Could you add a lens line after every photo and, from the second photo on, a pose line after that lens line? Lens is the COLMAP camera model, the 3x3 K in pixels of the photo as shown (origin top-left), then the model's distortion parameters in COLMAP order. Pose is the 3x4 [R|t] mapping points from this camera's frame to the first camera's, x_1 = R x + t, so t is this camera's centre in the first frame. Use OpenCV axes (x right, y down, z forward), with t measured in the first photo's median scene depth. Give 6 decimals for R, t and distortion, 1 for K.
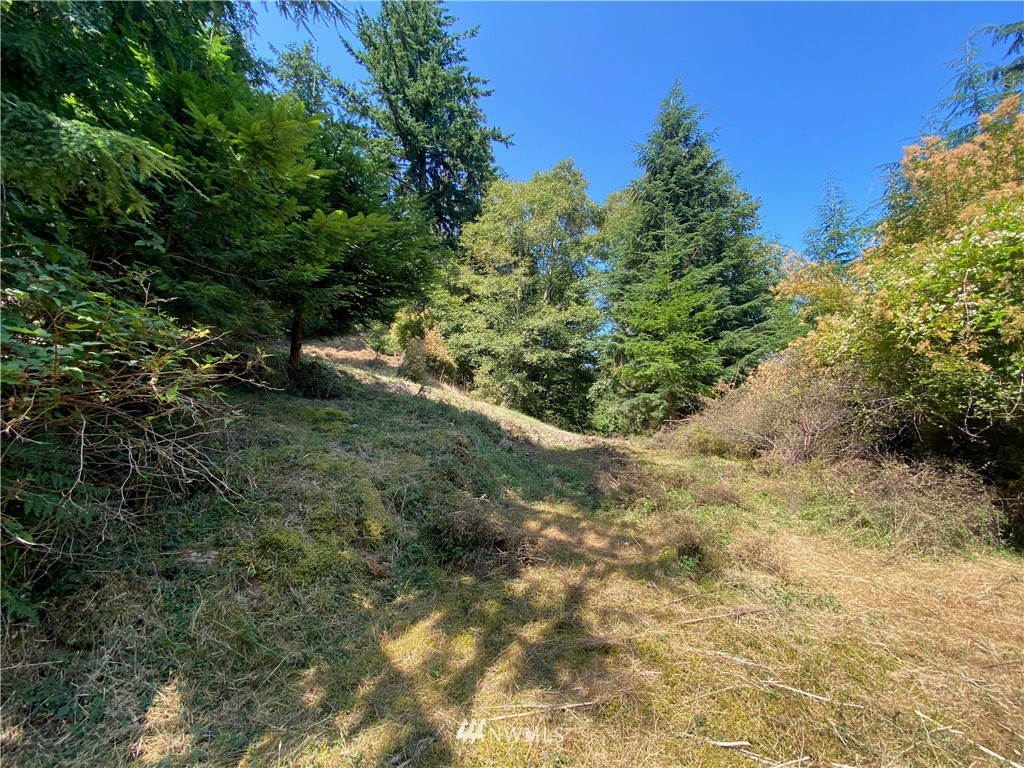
lens RADIAL K [[412.6, 0, 512.0], [0, 412.6, 384.0], [0, 0, 1]] dist [0.001757, -0.014228]
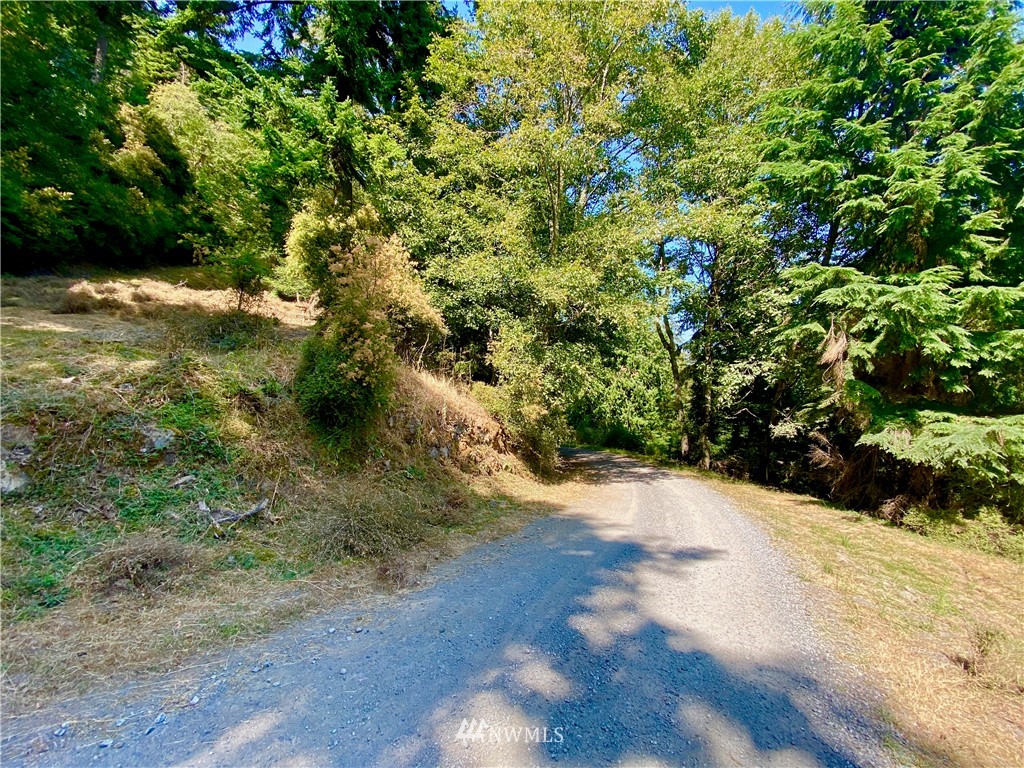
lens RADIAL K [[412.6, 0, 512.0], [0, 412.6, 384.0], [0, 0, 1]] dist [0.001757, -0.014228]
pose [[0.981902, -0.015604, 0.188744, -0.142660], [-0.008478, 0.991980, 0.126112, -0.041055], [-0.189198, -0.125429, 0.973895, 0.522478]]
